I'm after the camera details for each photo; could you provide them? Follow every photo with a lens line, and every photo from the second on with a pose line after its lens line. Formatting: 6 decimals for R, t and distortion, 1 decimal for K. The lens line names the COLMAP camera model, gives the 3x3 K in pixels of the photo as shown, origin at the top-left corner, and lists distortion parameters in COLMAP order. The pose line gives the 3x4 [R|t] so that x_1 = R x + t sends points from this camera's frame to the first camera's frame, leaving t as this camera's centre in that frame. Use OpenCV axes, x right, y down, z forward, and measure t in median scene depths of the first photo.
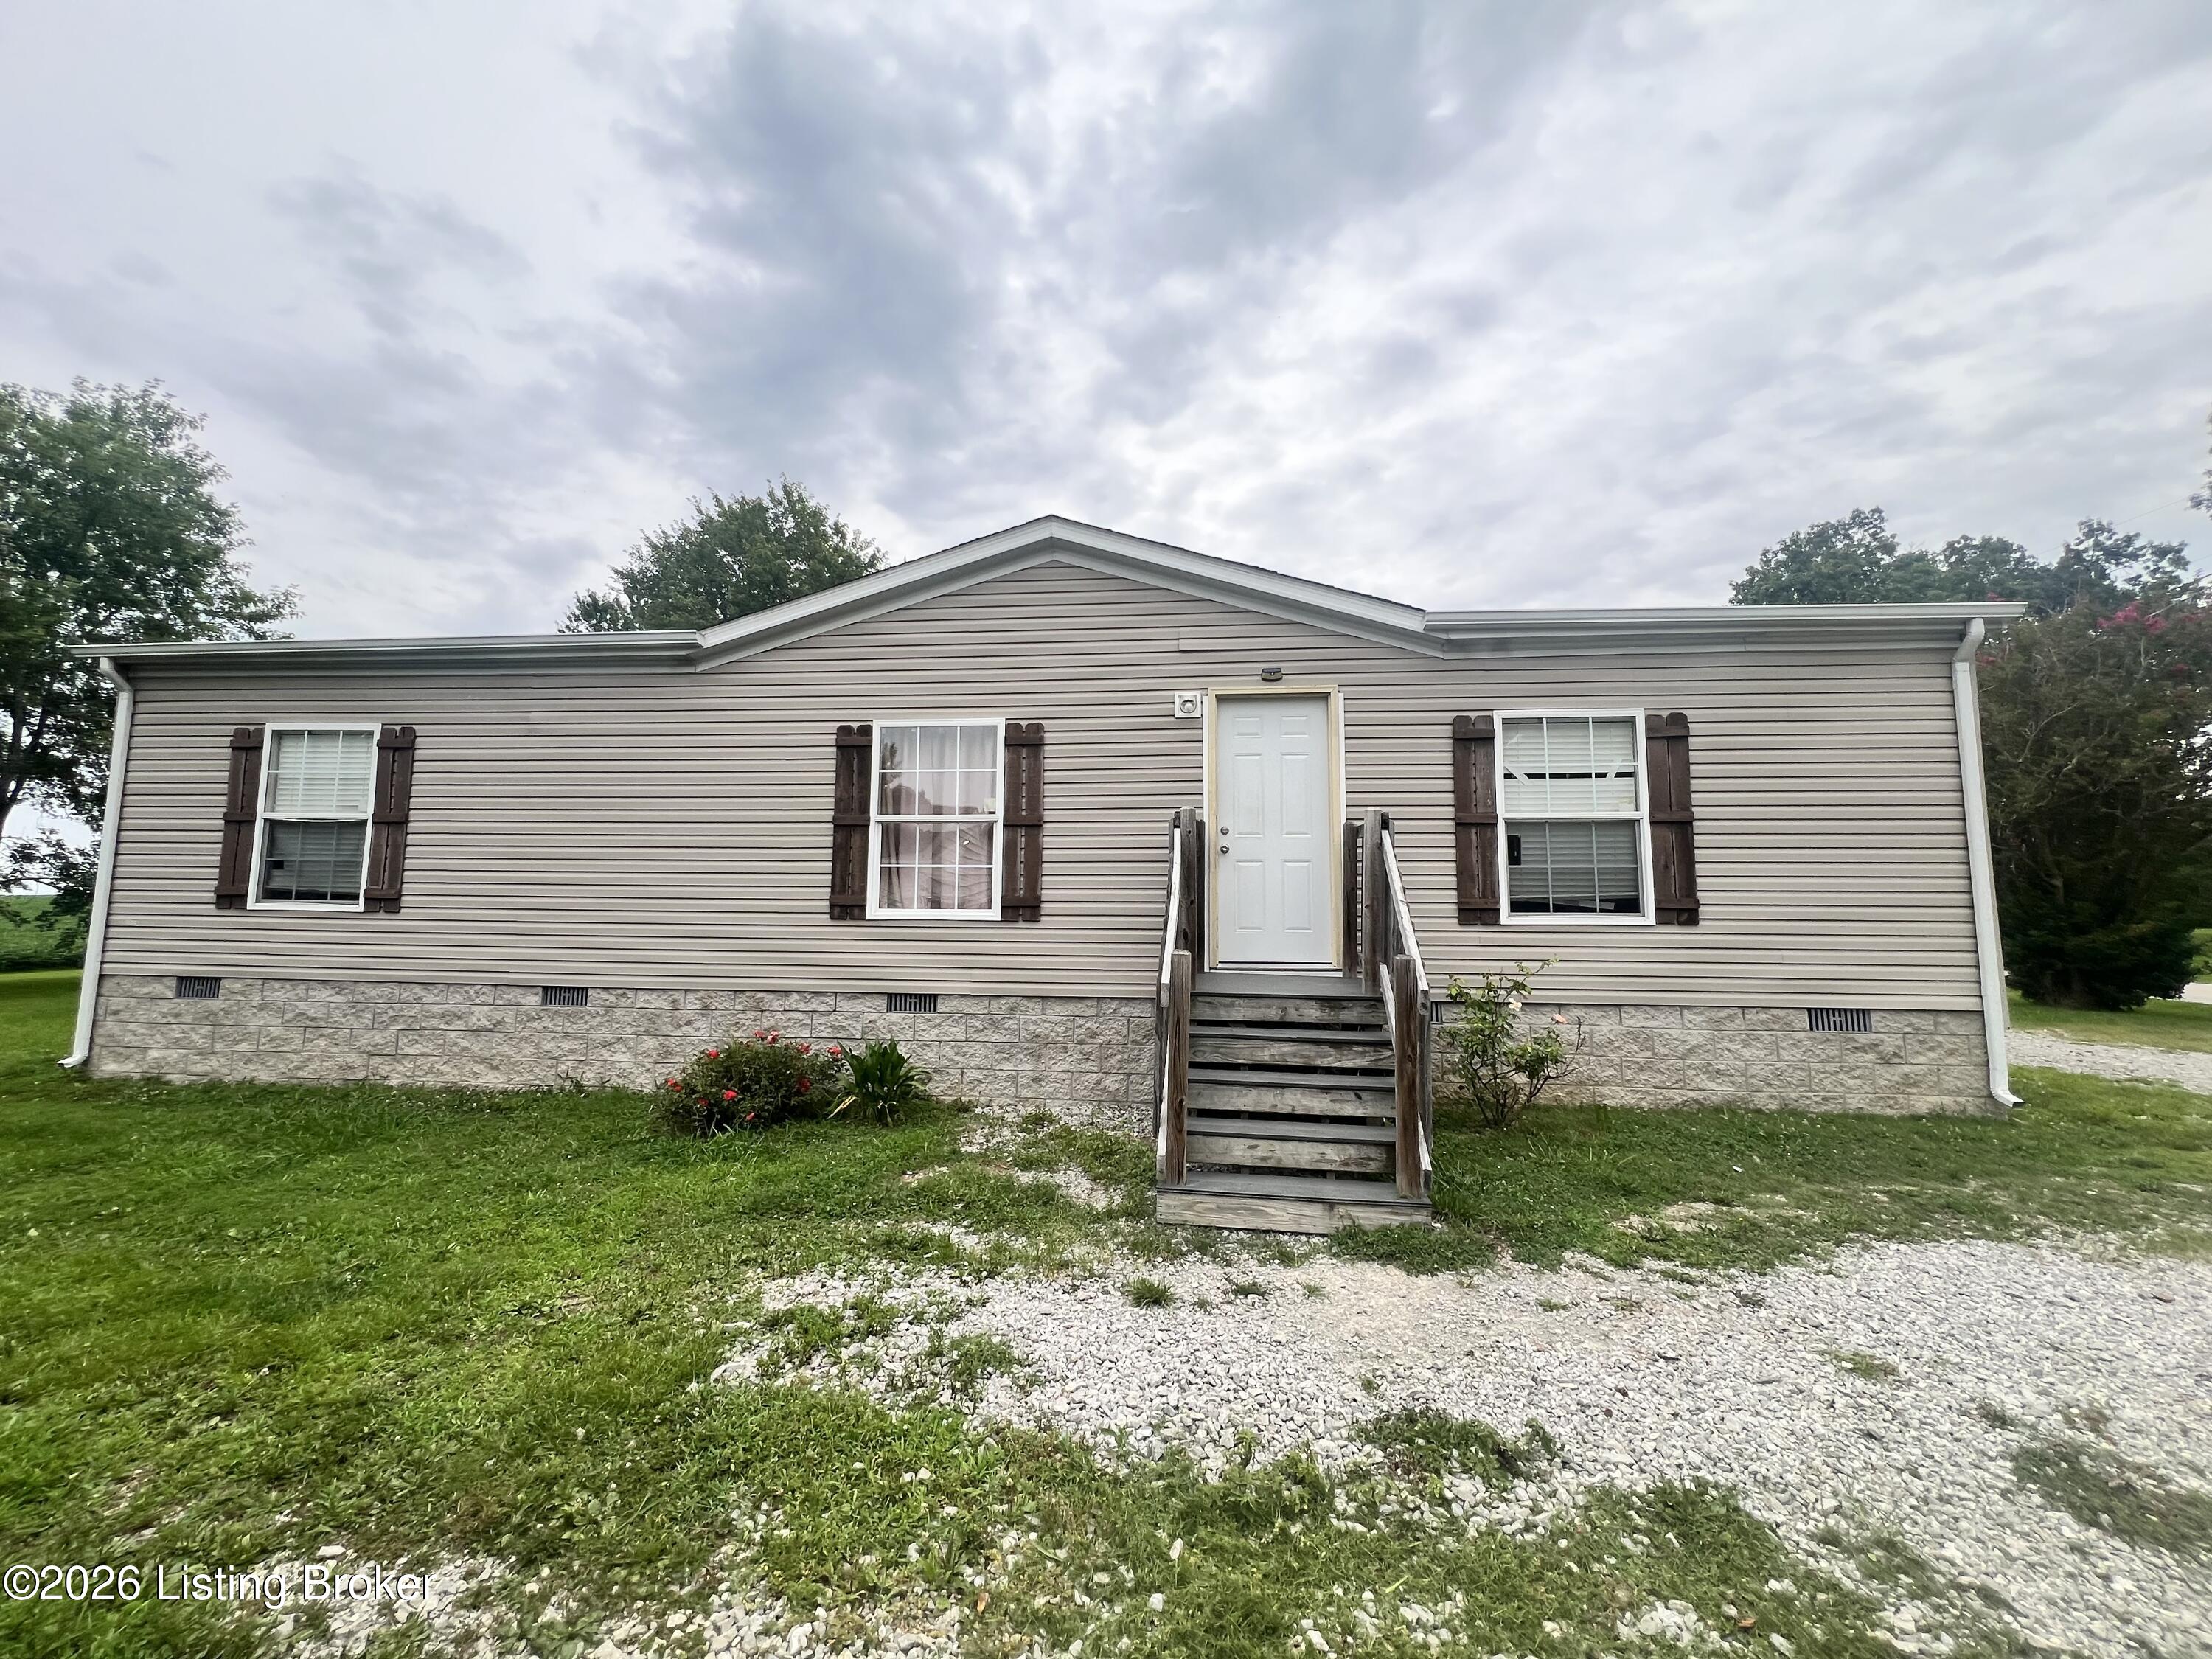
lens RADIAL K [[903.8, 0, 1113.9], [0, 903.8, 853.2], [0, 0, 1]] dist [-0.002991, 0.000730]
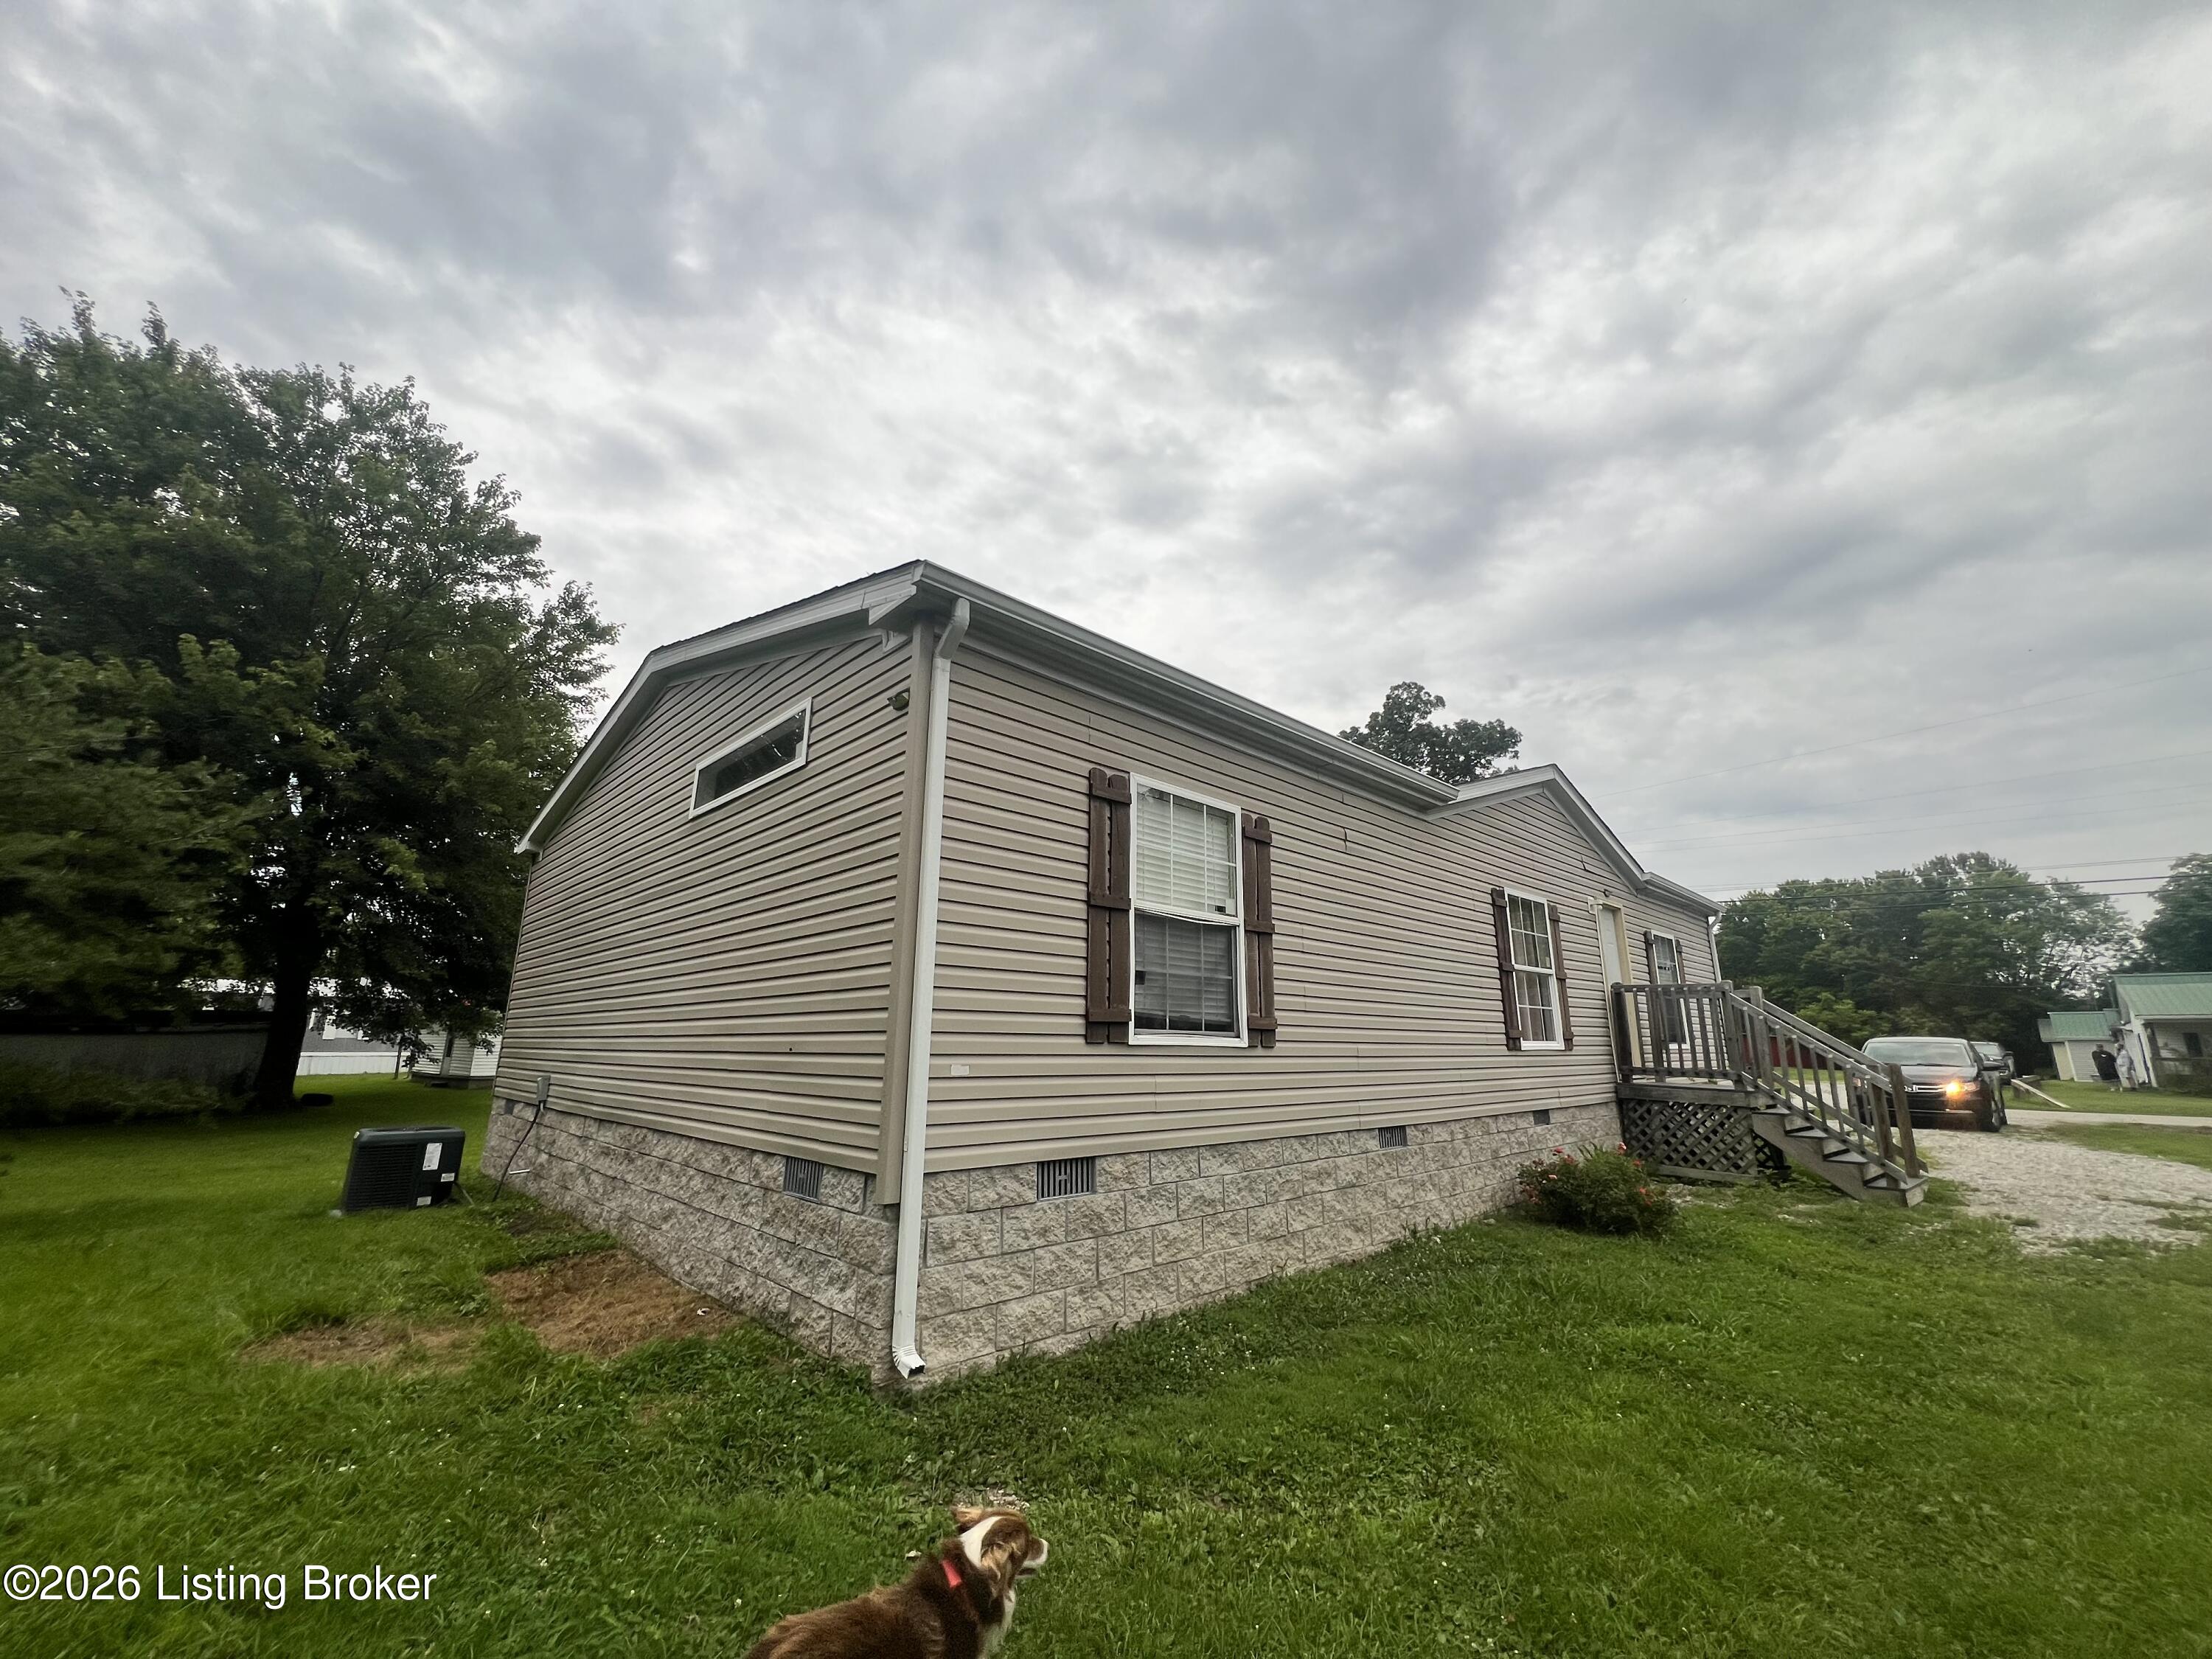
lens RADIAL K [[903.8, 0, 1105.6], [0, 903.8, 826.1], [0, 0, 1]] dist [-0.002991, 0.000730]
pose [[0.638536, 0.175744, 0.749257, -1.504450], [-0.051652, 0.981168, -0.186122, 0.029892], [-0.767856, 0.080145, 0.635589, 0.581319]]
